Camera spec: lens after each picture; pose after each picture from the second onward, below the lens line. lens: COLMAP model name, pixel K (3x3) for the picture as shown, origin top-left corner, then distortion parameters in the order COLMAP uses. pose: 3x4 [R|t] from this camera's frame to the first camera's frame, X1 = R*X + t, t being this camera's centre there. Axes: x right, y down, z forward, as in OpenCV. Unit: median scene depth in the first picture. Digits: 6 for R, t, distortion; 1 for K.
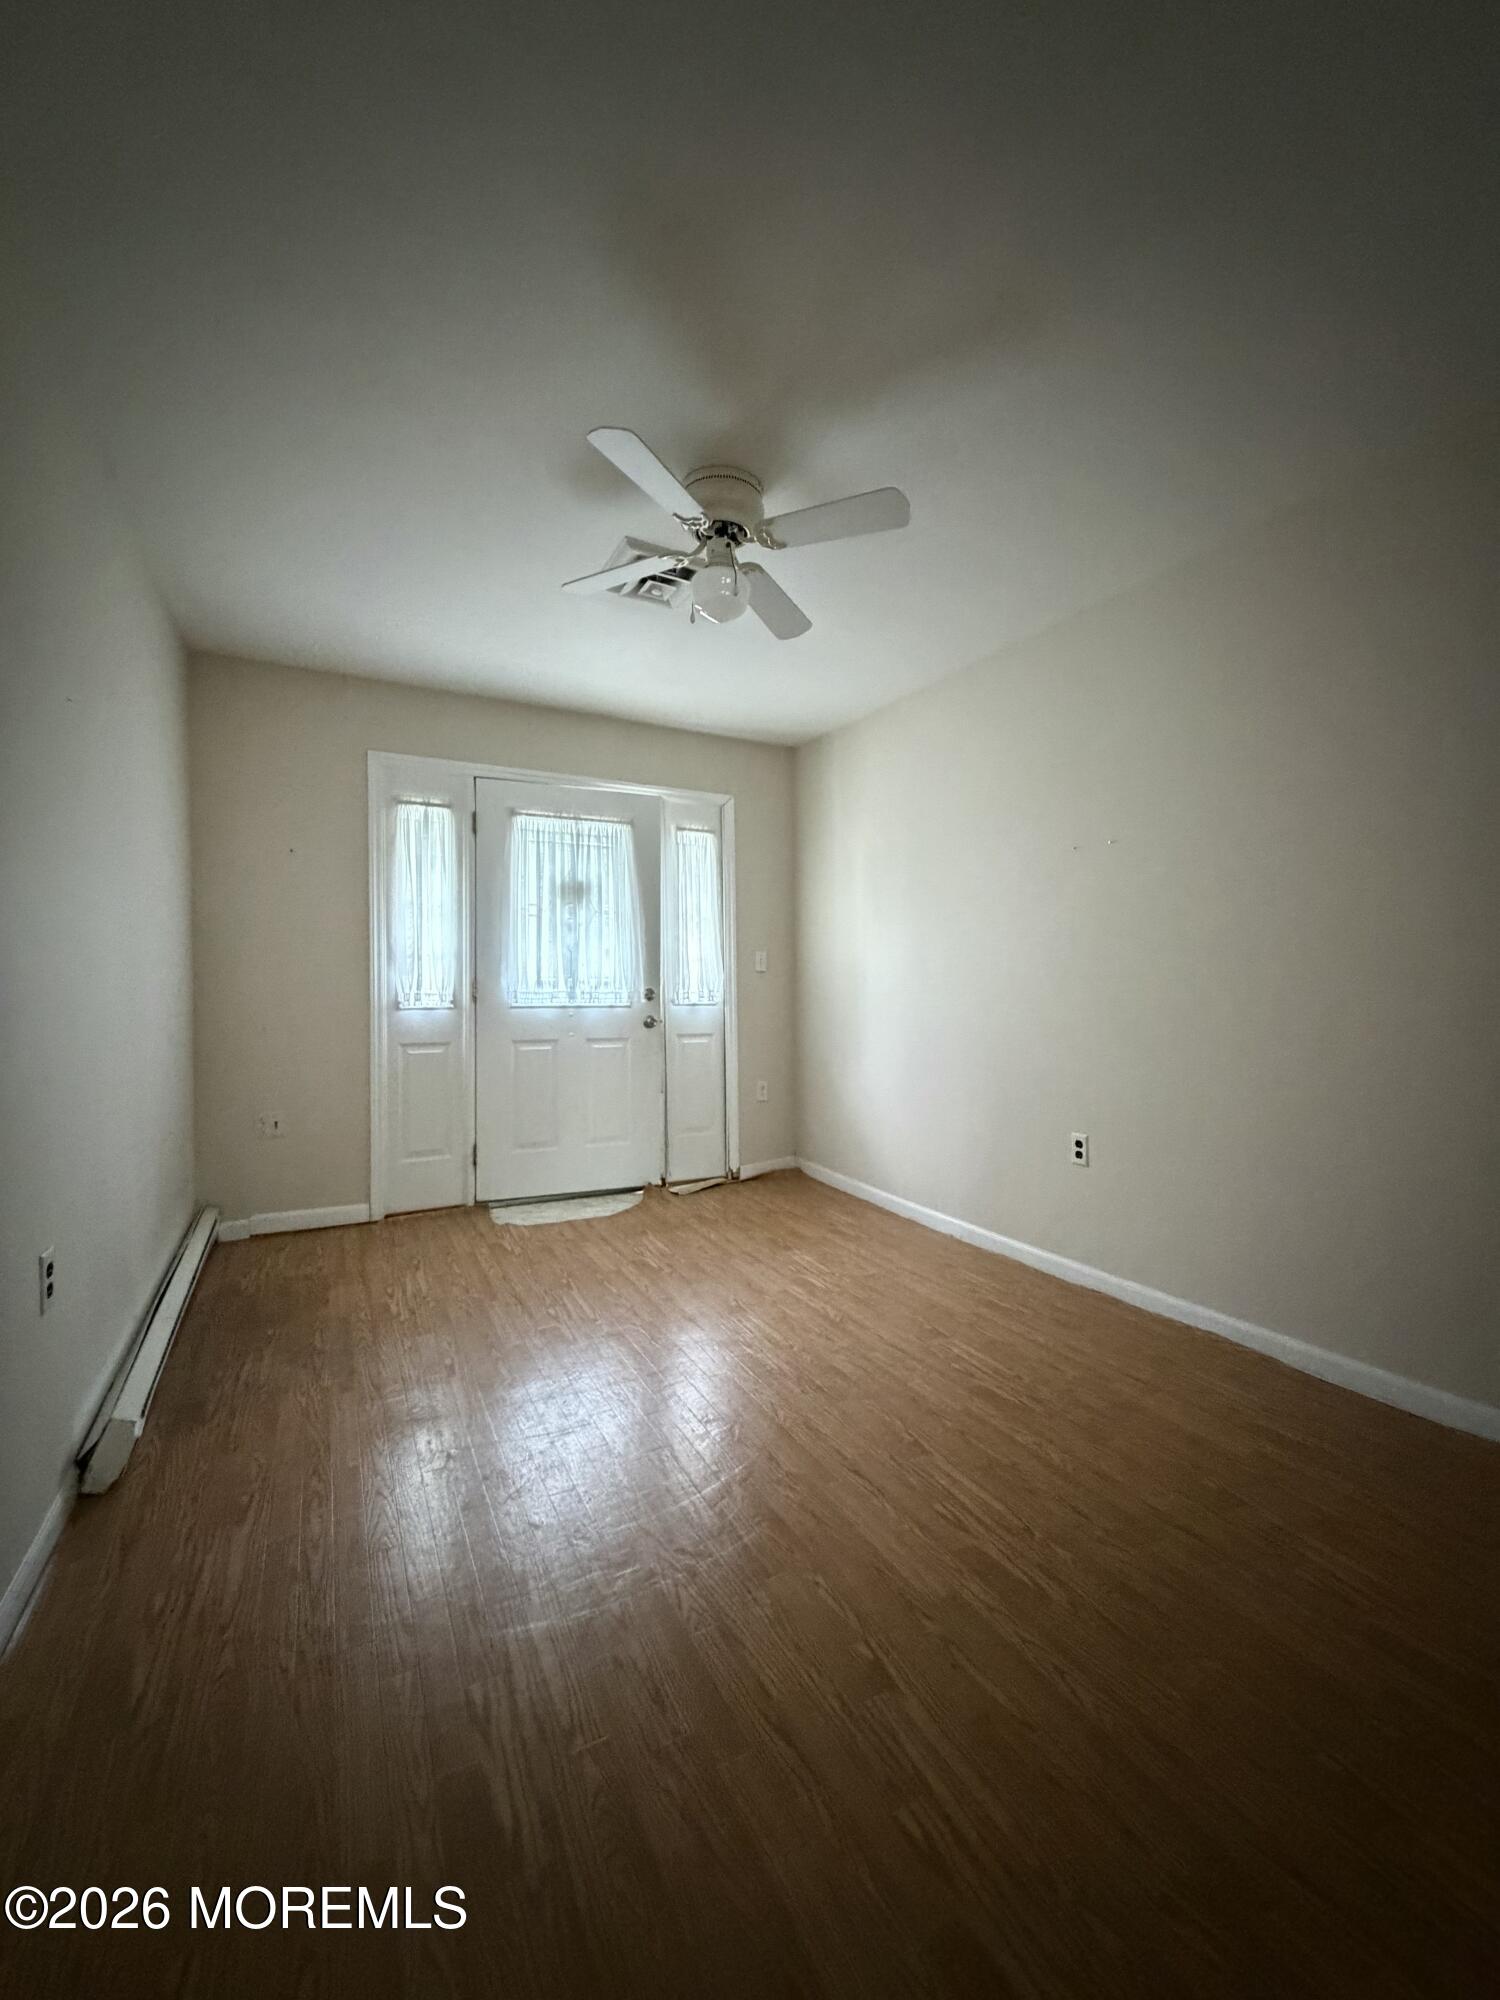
lens RADIAL K [[801.3, 0, 747.7], [0, 801.3, 998.7], [0, 0, 1]] dist [0.000492, 0.000105]
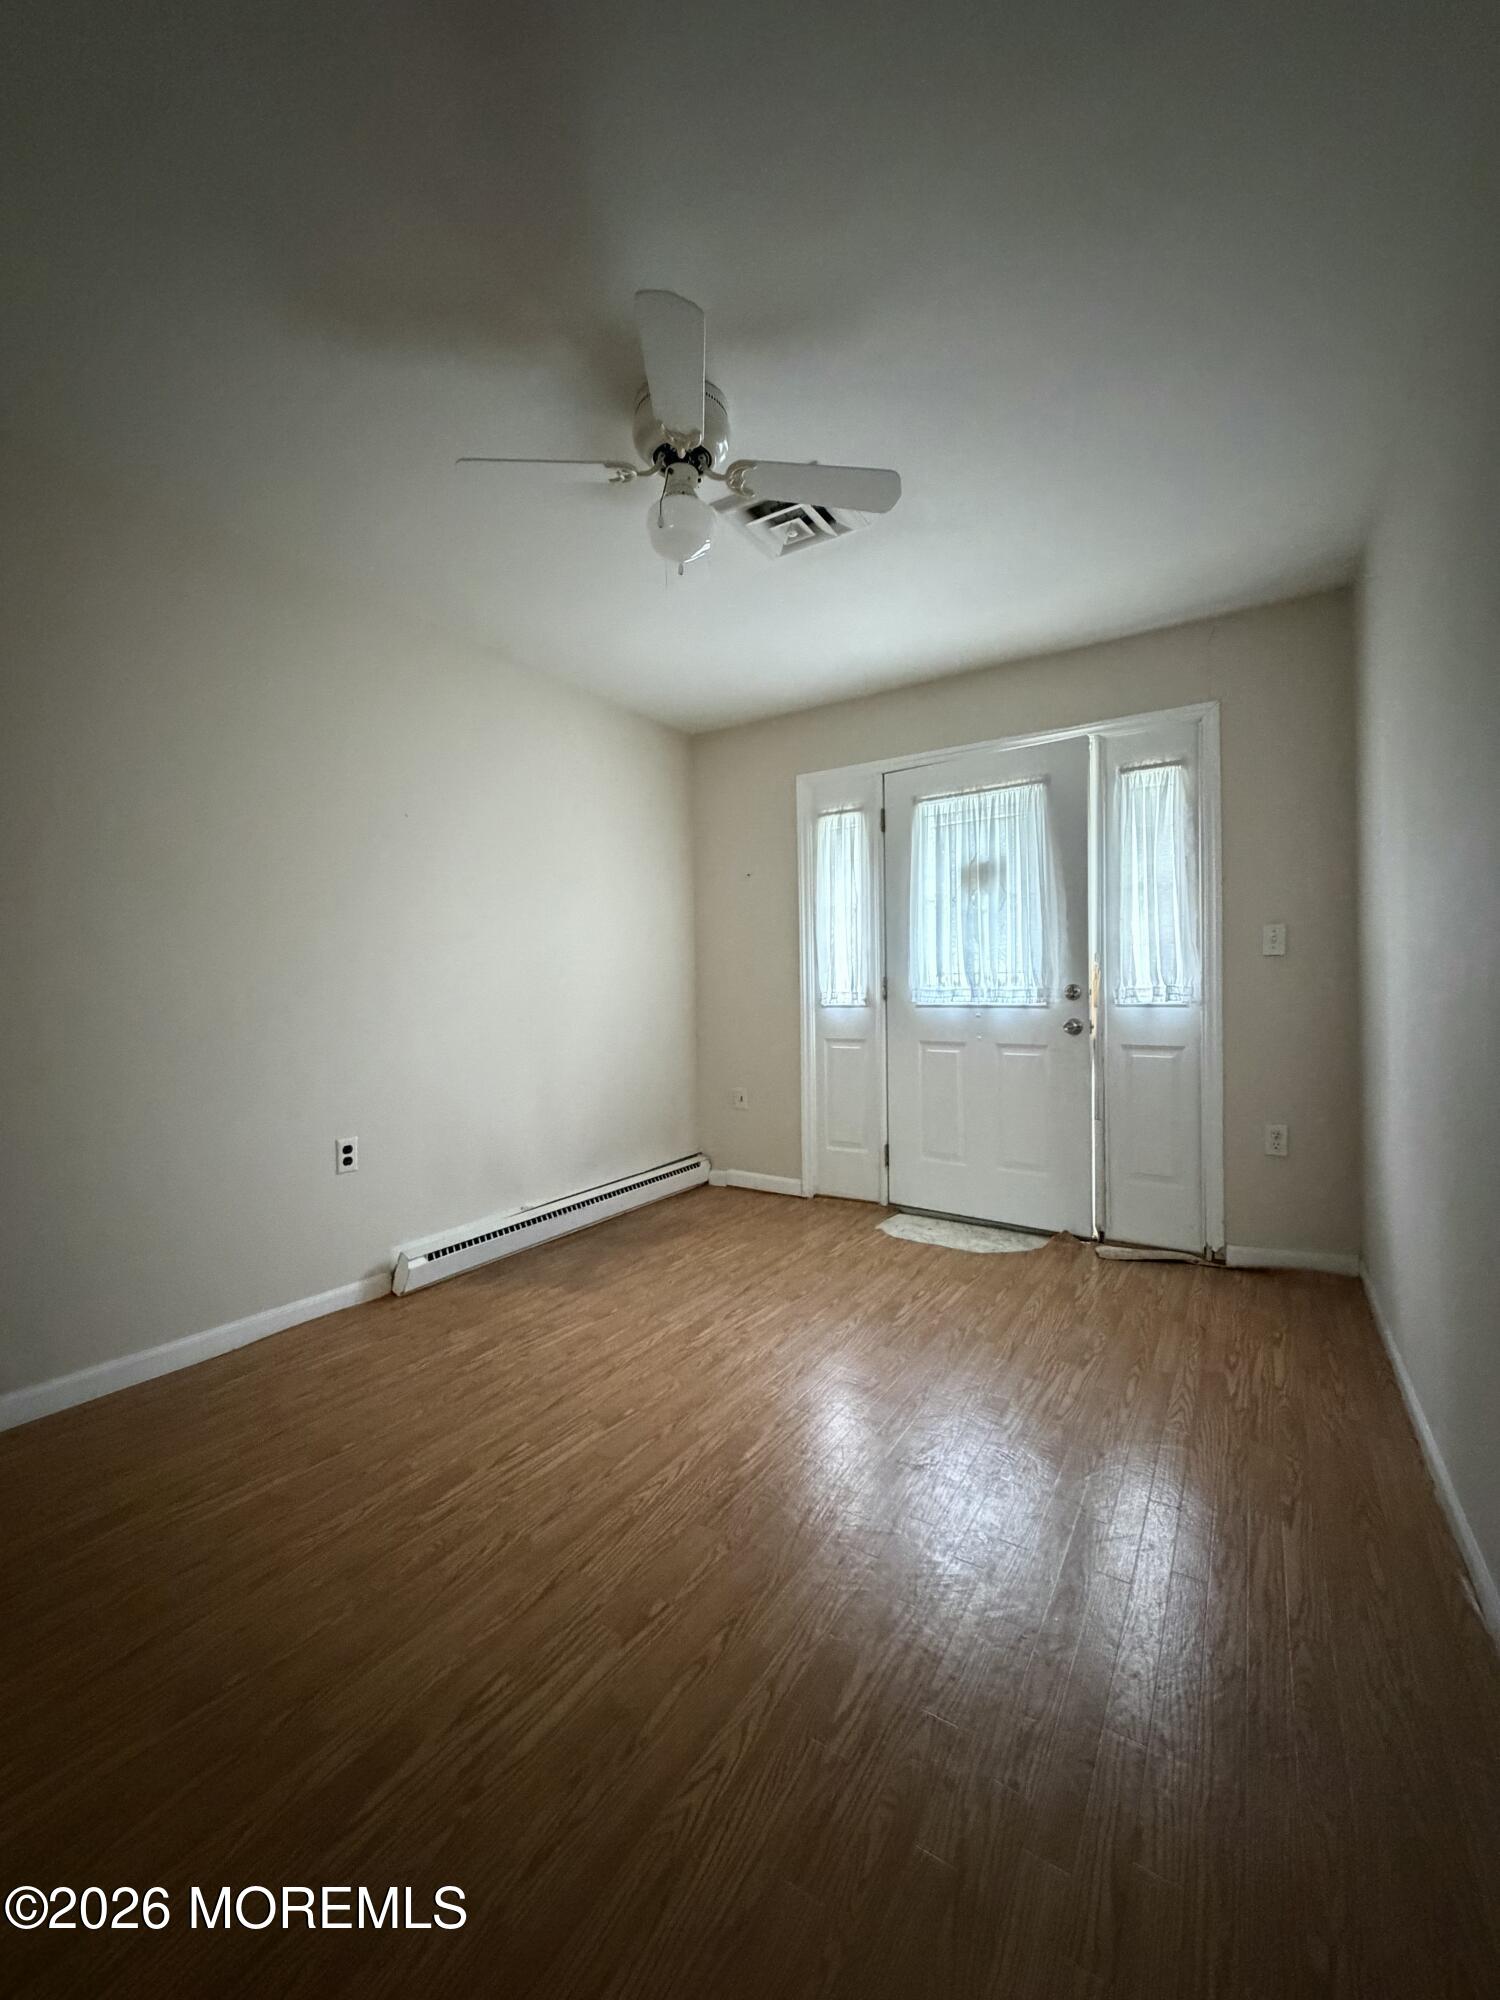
lens RADIAL K [[802.3, 0, 743.4], [0, 802.3, 994.1], [0, 0, 1]] dist [0.001584, 0.000643]
pose [[0.490110, -0.002336, -0.871657, 0.432718], [-0.002147, 0.999990, -0.003886, 0.000663], [0.871658, 0.003776, 0.490101, 0.355065]]
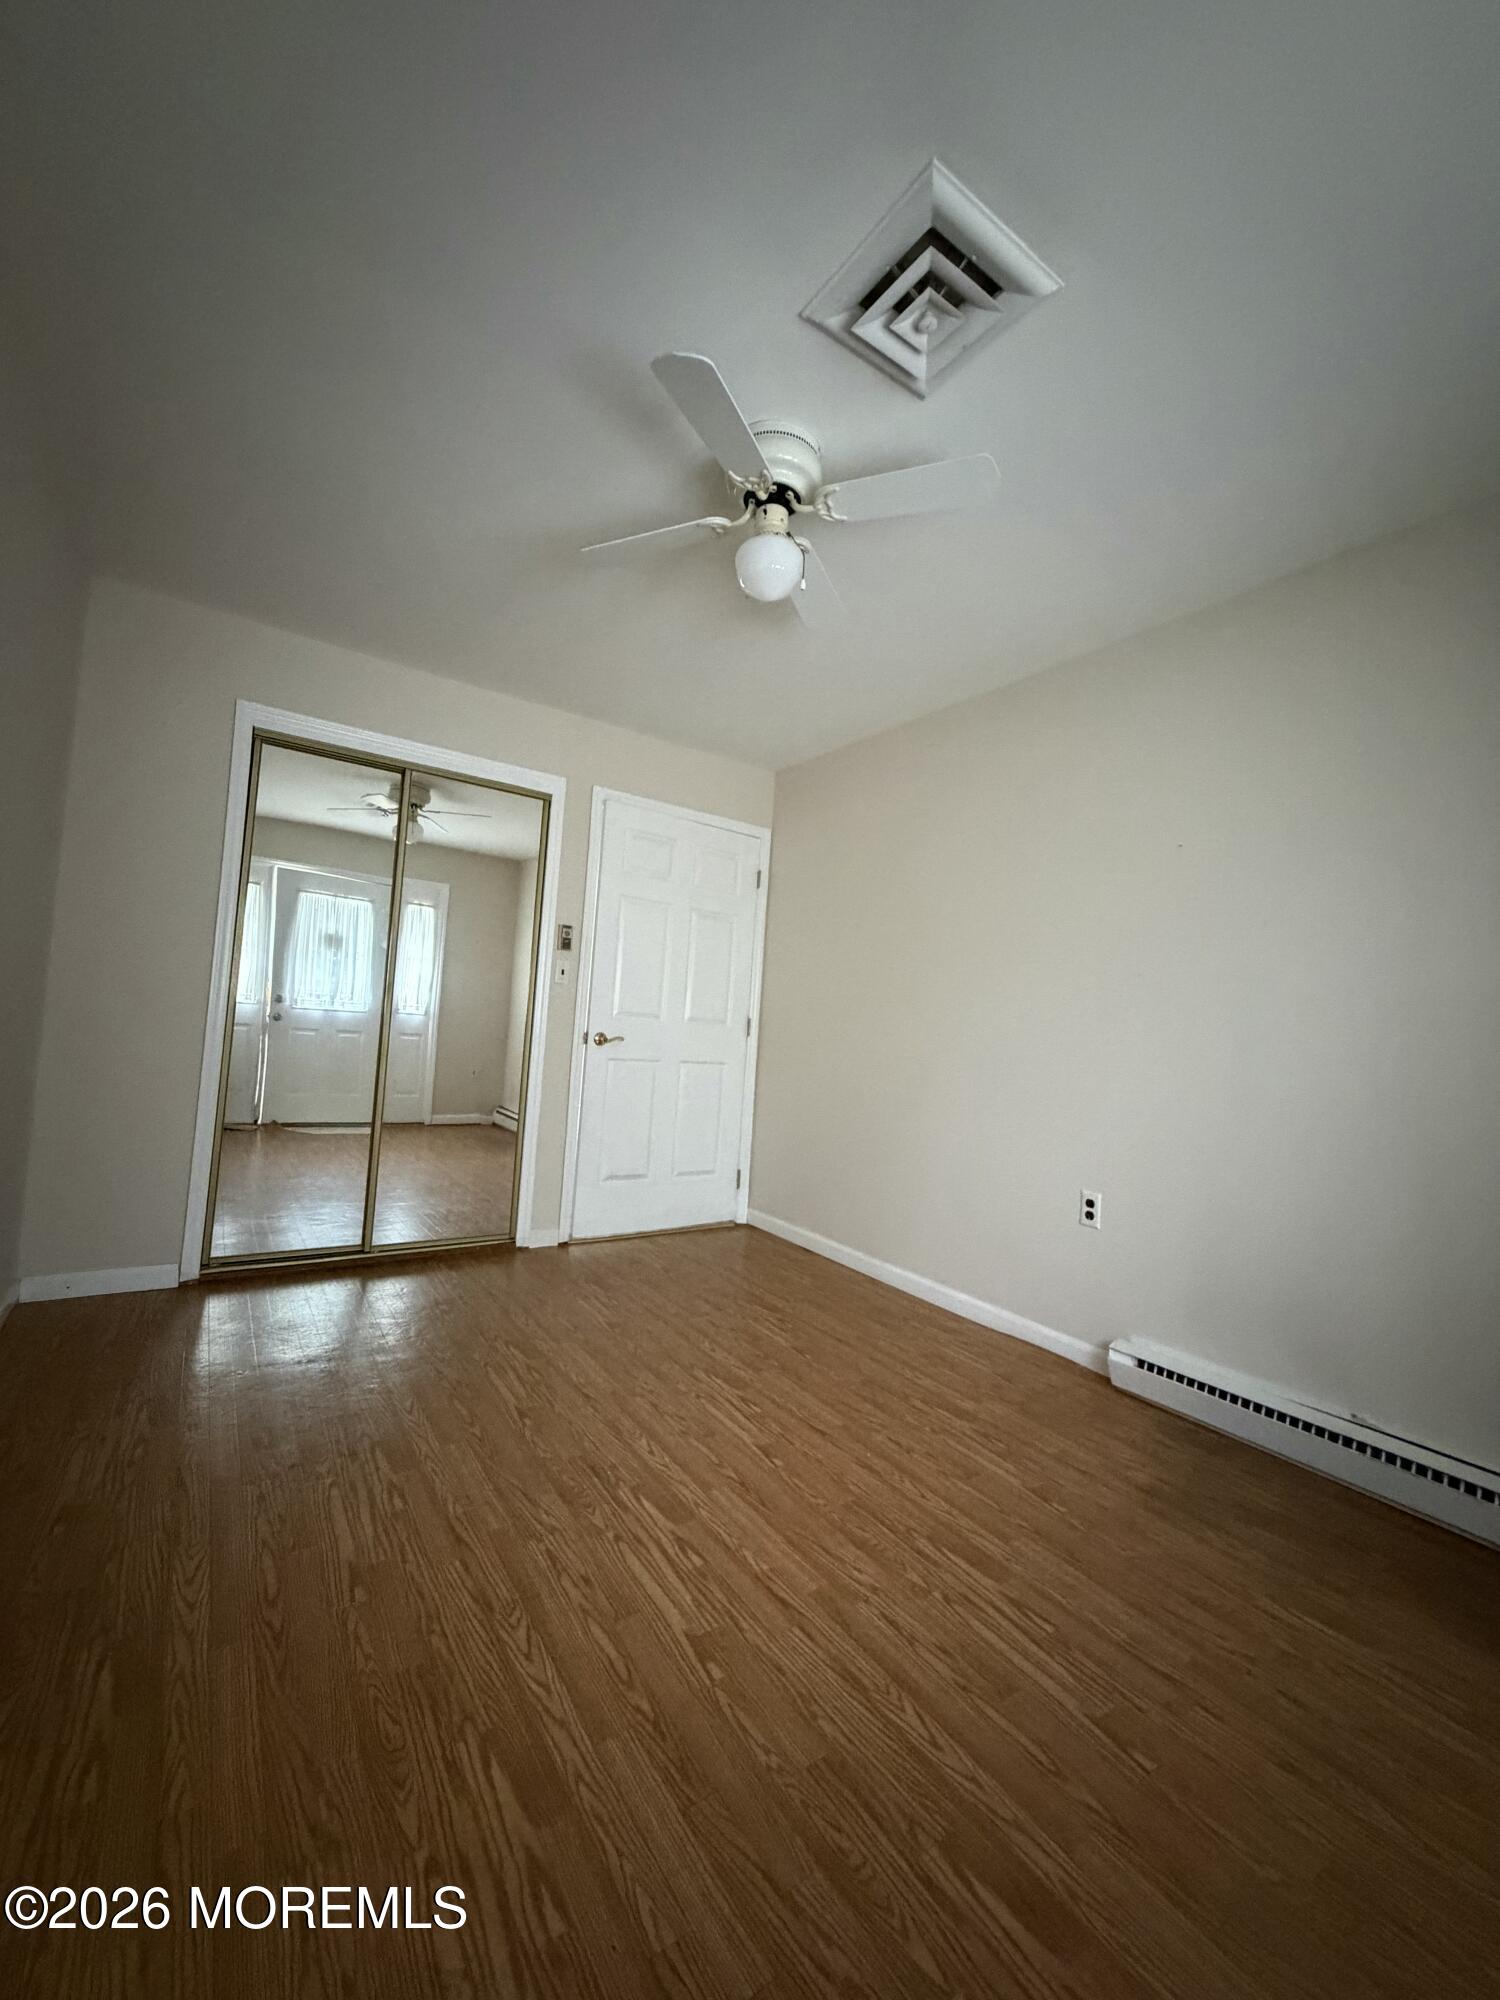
lens RADIAL K [[802.3, 0, 743.4], [0, 802.3, 994.1], [0, 0, 1]] dist [0.001584, 0.000643]
pose [[-0.993171, -0.067621, -0.095072, -0.085543], [-0.064961, 0.997412, -0.030811, -0.007368], [0.096909, -0.024425, -0.994993, 1.264496]]
